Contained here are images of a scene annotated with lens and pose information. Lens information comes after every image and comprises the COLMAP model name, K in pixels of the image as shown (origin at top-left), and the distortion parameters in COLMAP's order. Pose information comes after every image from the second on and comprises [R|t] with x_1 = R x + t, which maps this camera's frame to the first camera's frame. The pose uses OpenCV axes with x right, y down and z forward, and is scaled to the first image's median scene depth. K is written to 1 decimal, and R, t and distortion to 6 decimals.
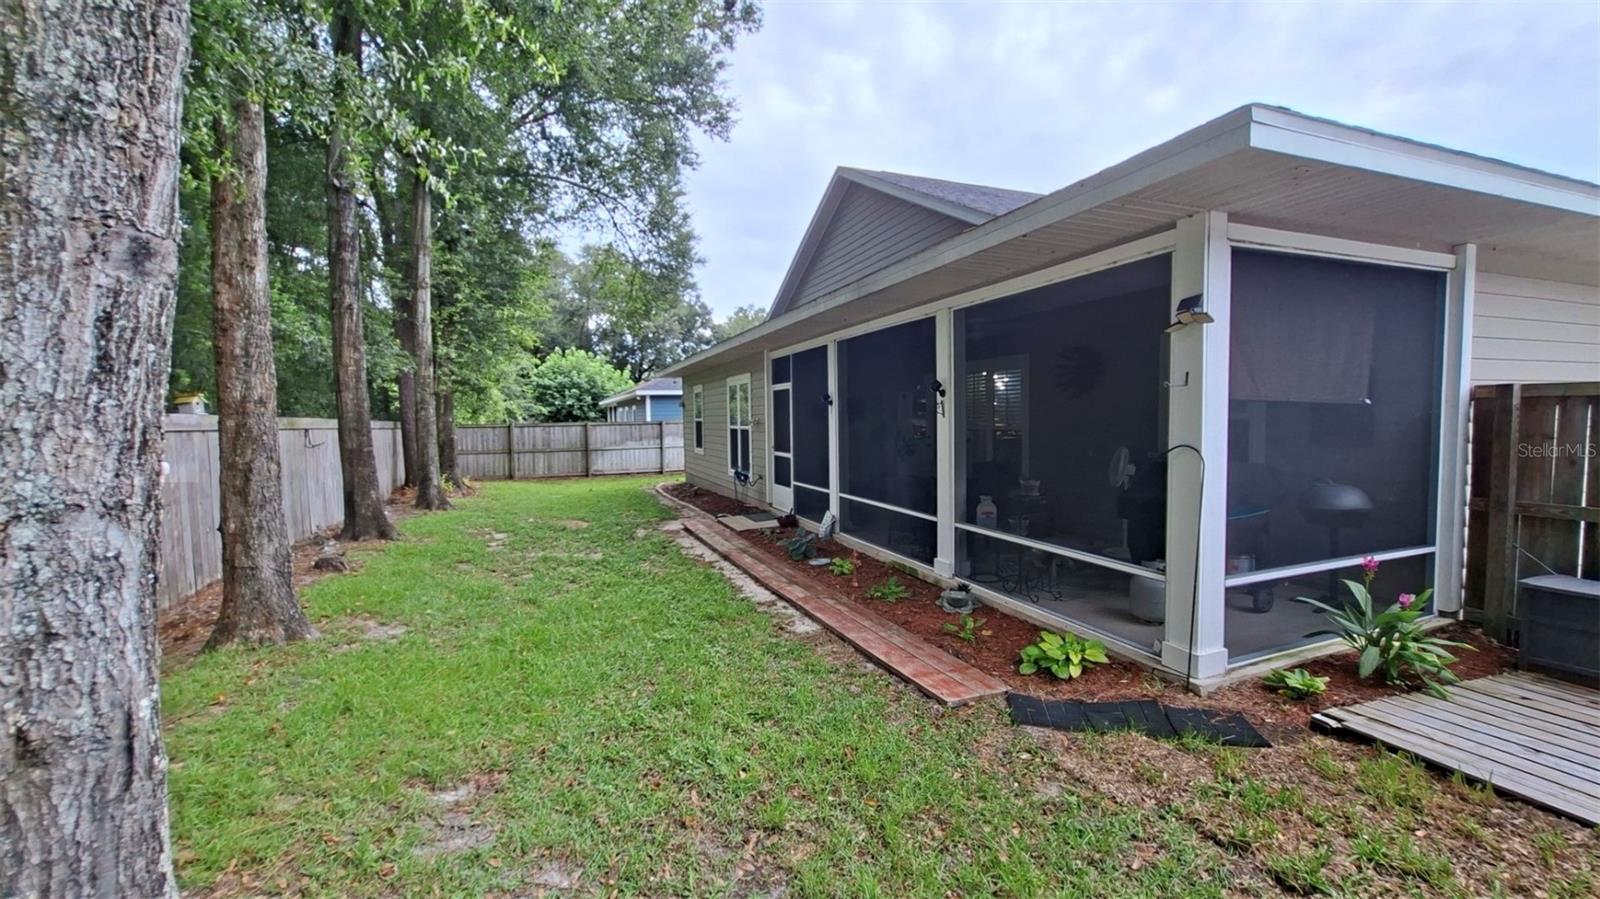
lens RADIAL K [[628.4, 0, 799.9], [0, 628.4, 450.5], [0, 0, 1]] dist [-0.019210, -0.000430]
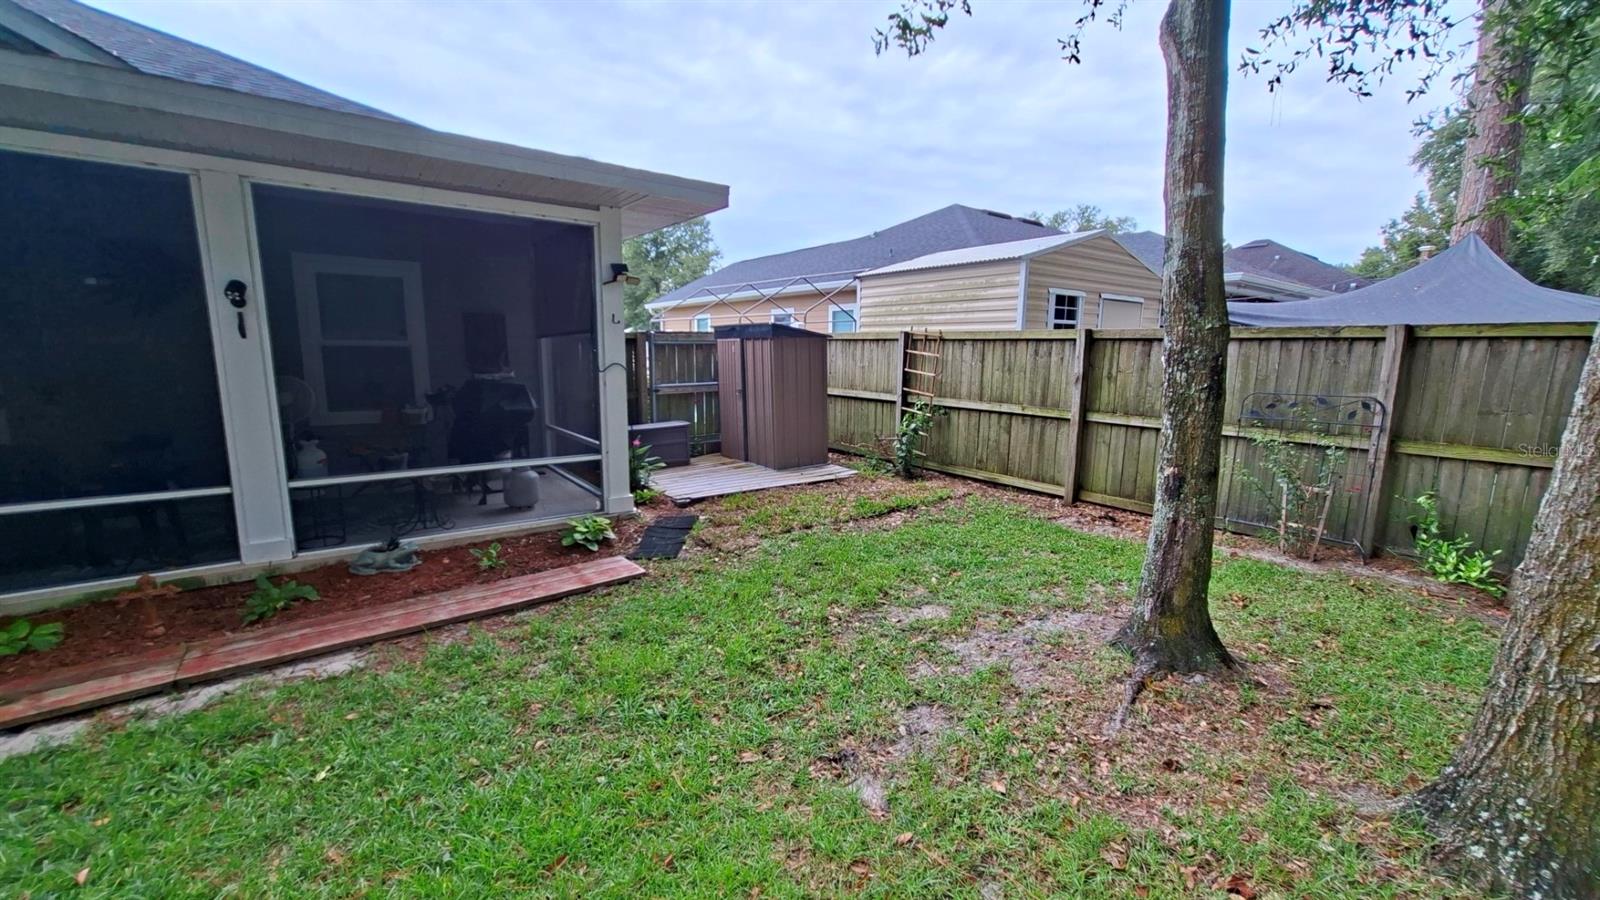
lens RADIAL K [[628.4, 0, 801.8], [0, 628.4, 440.4], [0, 0, 1]] dist [-0.019210, -0.000430]
pose [[-0.272306, -0.119191, 0.954800, -0.610388], [0.045750, 0.989572, 0.136579, -0.005732], [-0.961122, 0.080873, -0.264014, 0.614498]]
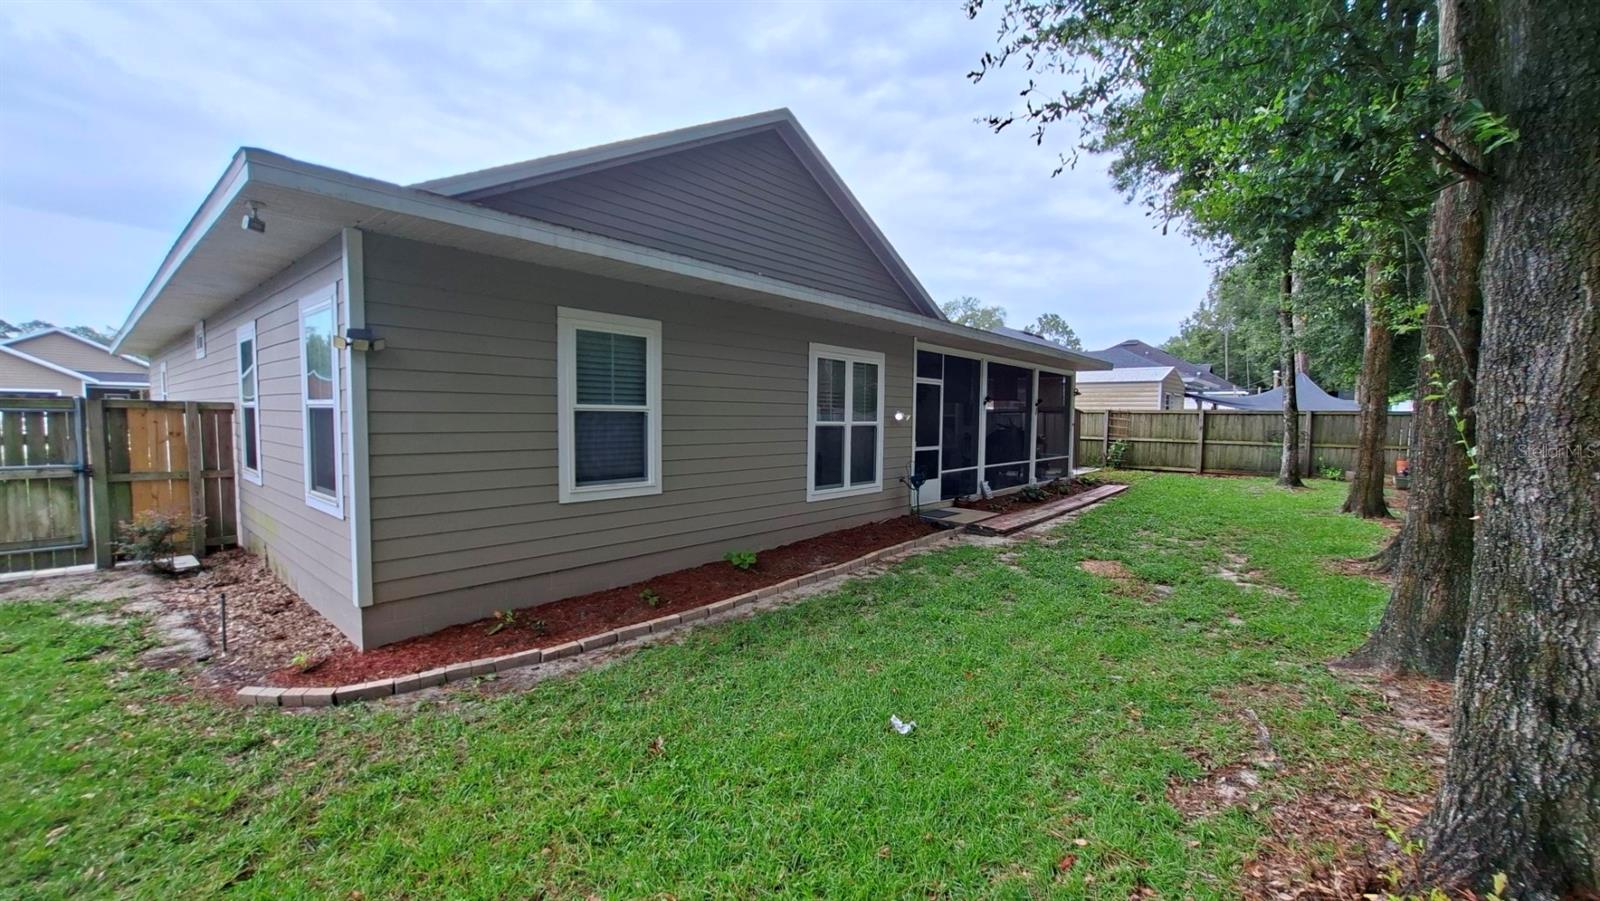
lens RADIAL K [[628.4, 0, 798.6], [0, 628.4, 457.1], [0, 0, 1]] dist [-0.019210, -0.000430]
pose [[-0.485922, -0.044668, 0.872860, -1.214919], [0.048251, 0.995799, 0.077820, -0.103536], [-0.872669, 0.079931, -0.481726, 2.510188]]
